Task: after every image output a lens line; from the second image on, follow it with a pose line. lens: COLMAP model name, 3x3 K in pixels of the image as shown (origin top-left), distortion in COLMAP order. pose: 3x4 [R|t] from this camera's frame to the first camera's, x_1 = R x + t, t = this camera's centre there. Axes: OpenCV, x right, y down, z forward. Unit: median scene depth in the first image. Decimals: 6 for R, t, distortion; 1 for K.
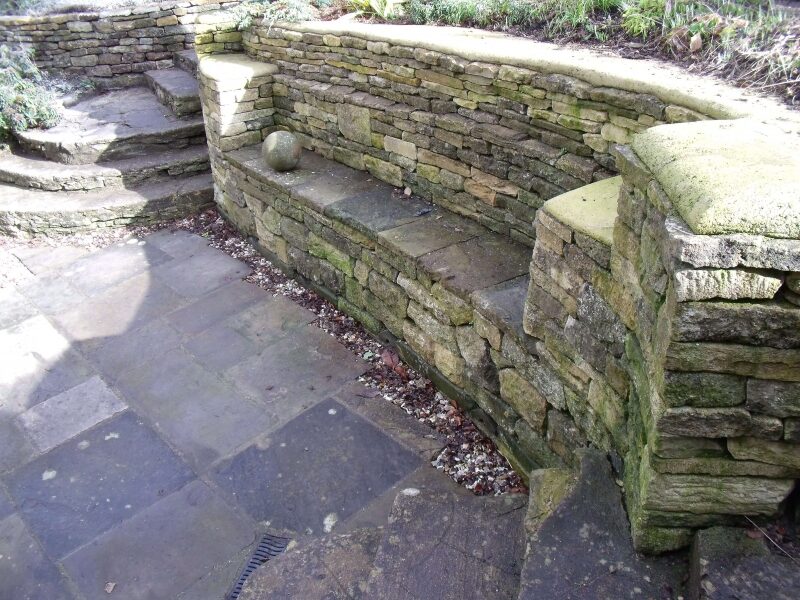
lens RADIAL K [[688.5, 0, 397.7], [0, 688.5, 290.2], [0, 0, 1]] dist [-0.204385, 0.204857]
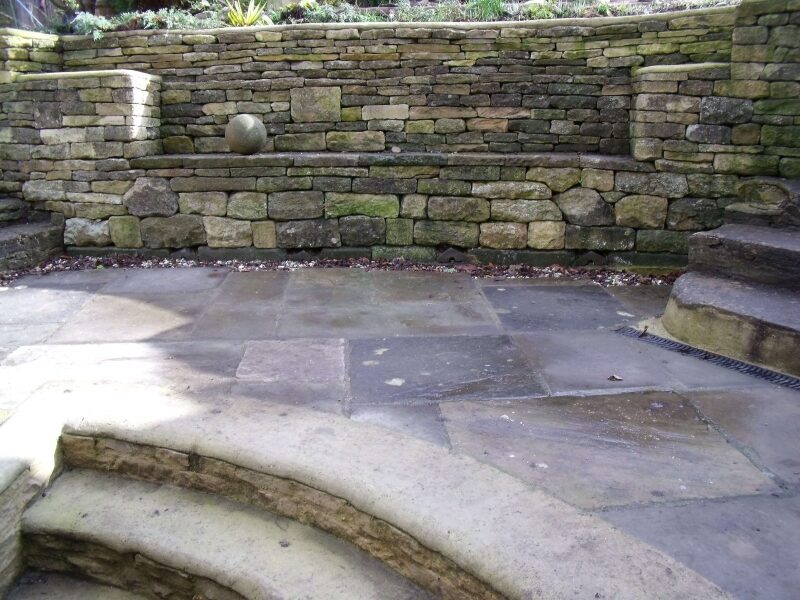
lens RADIAL K [[688.5, 0, 397.7], [0, 688.5, 290.2], [0, 0, 1]] dist [-0.204385, 0.204857]
pose [[0.640010, -0.138713, 0.755742, -0.922384], [0.343073, 0.931672, -0.119533, 0.223558], [-0.687523, 0.335777, 0.643868, 0.351312]]
